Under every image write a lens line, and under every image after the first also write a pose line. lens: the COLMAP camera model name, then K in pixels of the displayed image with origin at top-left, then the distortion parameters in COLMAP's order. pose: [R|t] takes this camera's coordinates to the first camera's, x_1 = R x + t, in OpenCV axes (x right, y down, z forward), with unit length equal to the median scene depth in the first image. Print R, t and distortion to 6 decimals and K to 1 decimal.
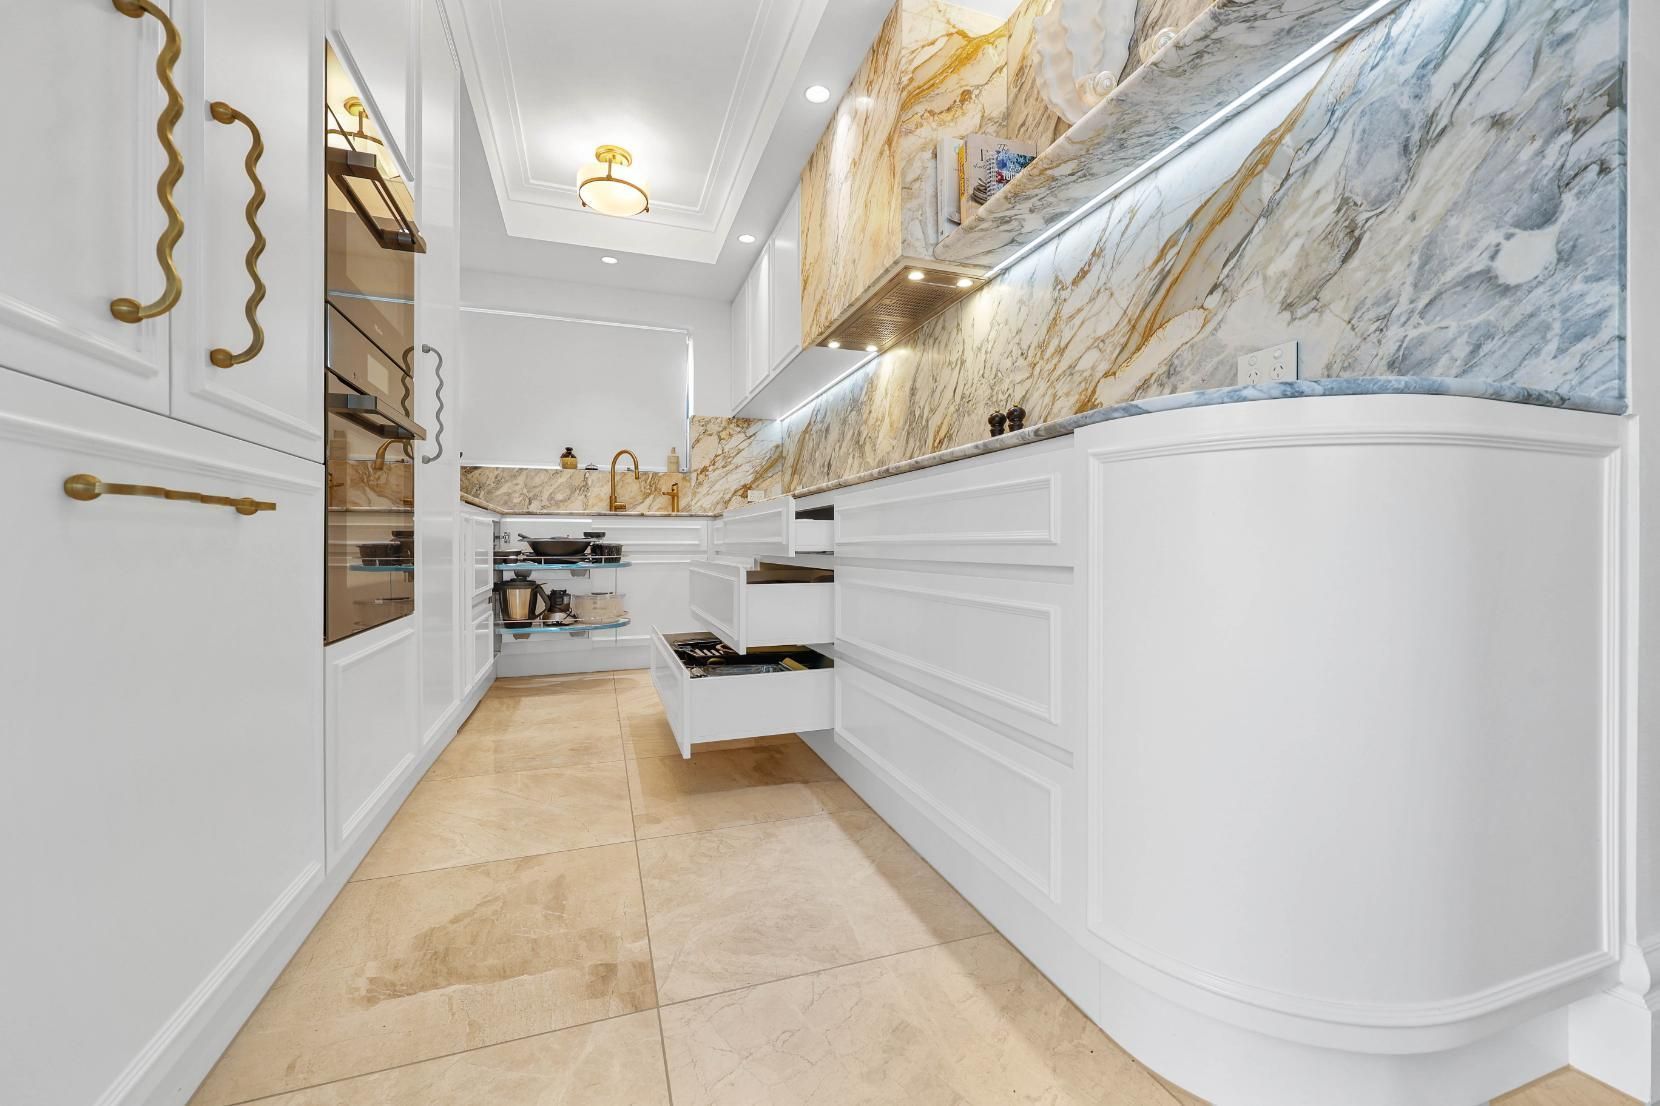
lens RADIAL K [[670.7, 0, 828.2], [0, 670.7, 544.9], [0, 0, 1]] dist [0.001529, -0.000735]
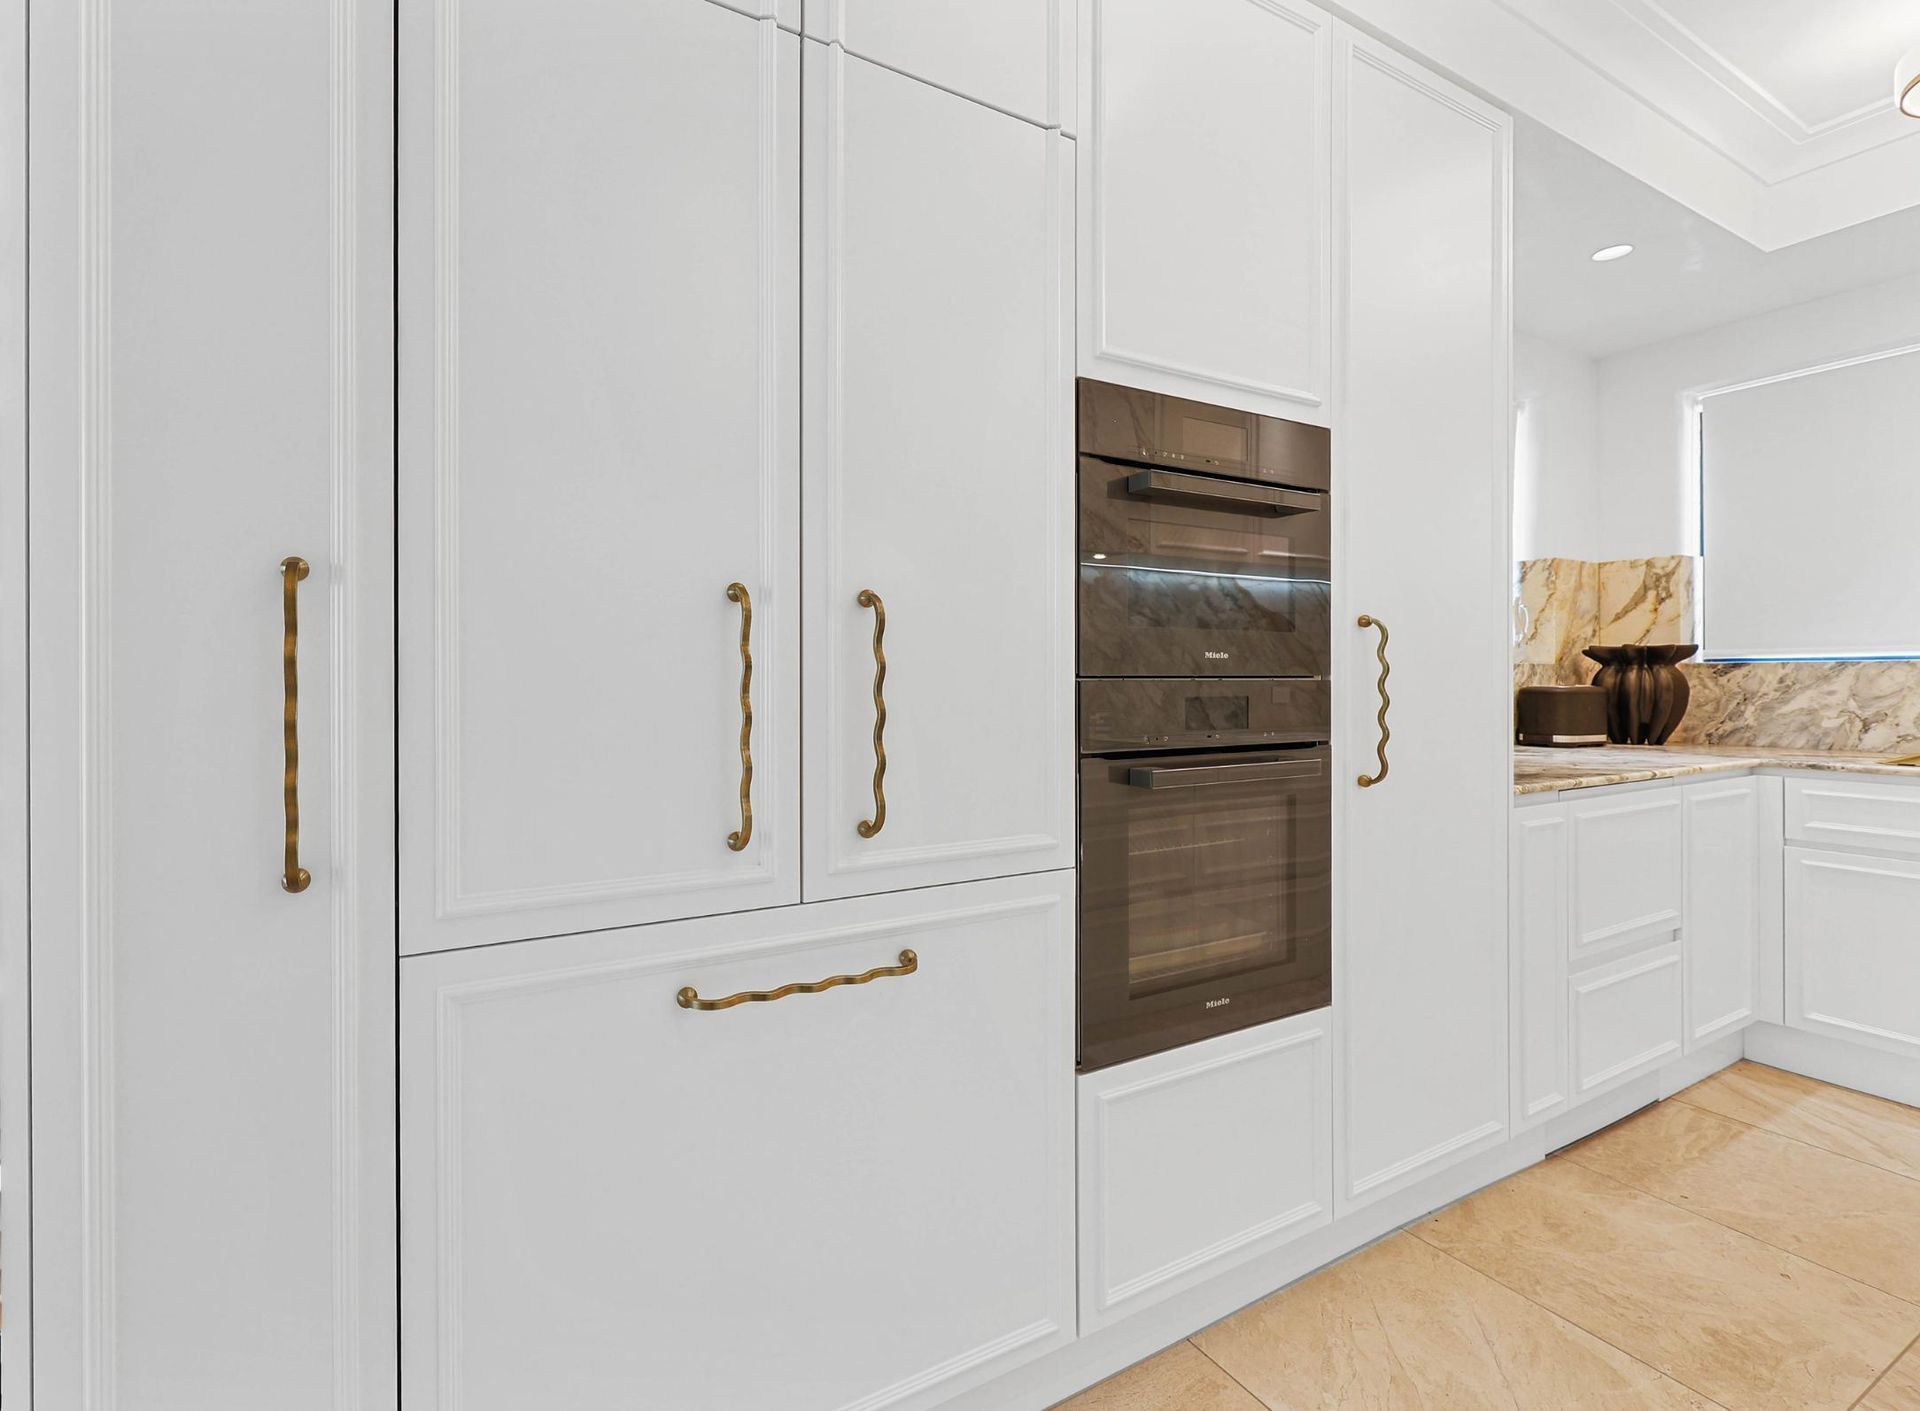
lens RADIAL K [[850.4, 0, 870.8], [0, 850.4, 681.4], [0, 0, 1]] dist [0.000424, -0.000964]
pose [[0.142438, 0.001377, -0.989803, 0.198407], [0.002180, 0.999996, 0.001705, -0.234948], [0.989801, -0.002400, 0.142435, 0.373202]]
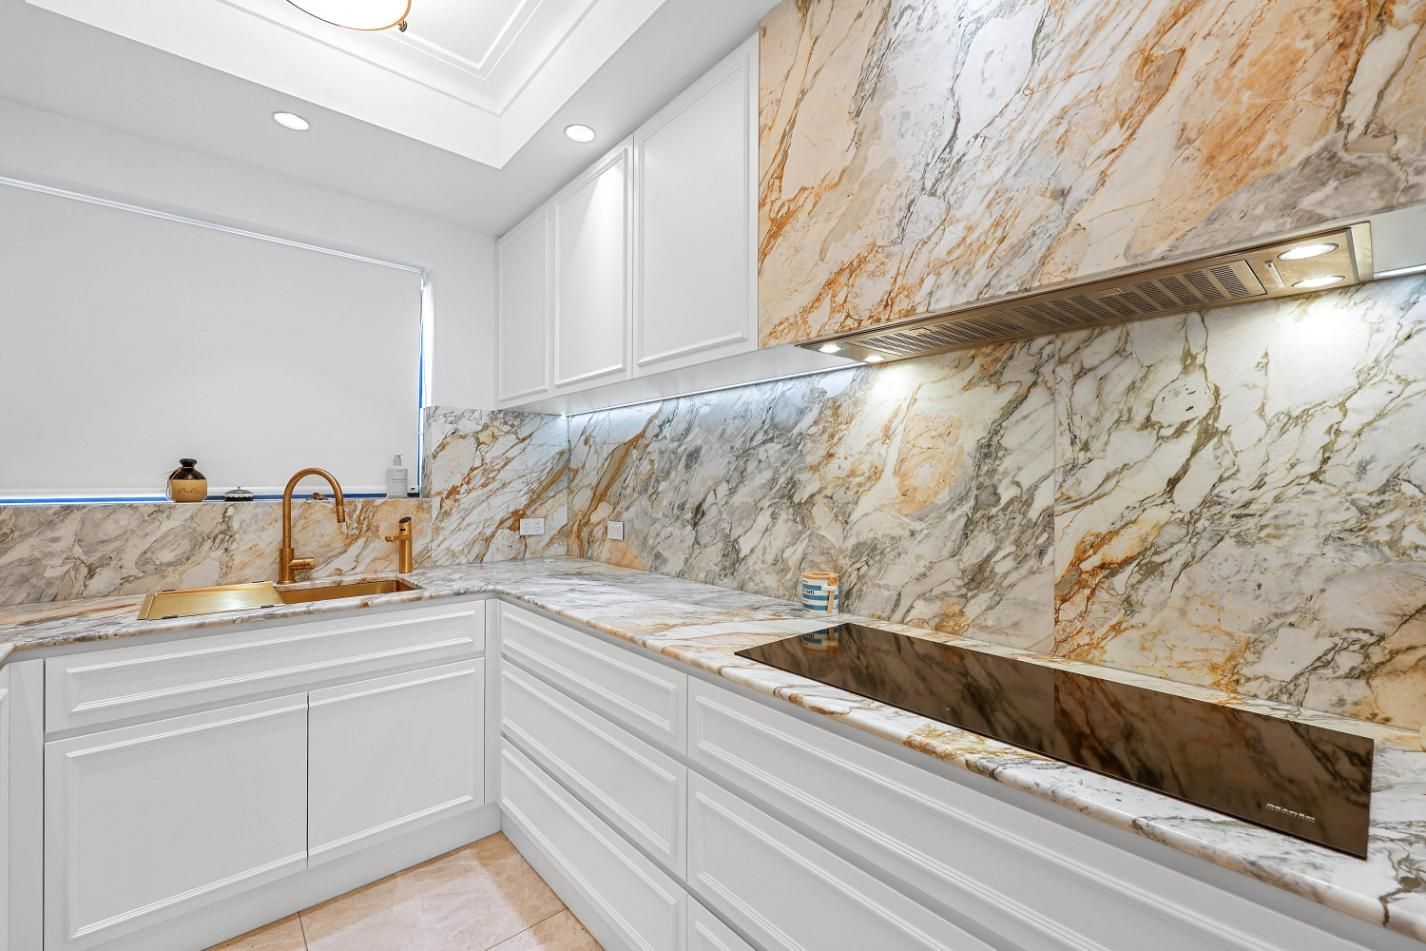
lens RADIAL K [[593.4, 0, 715.7], [0, 593.4, 478.3], [0, 0, 1]] dist [0.000629, -0.000371]
pose [[0.926842, 0.003948, 0.375430, -0.415046], [-0.003322, 0.999992, -0.002316, -0.312024], [-0.375436, 0.000899, 0.926848, 0.961595]]
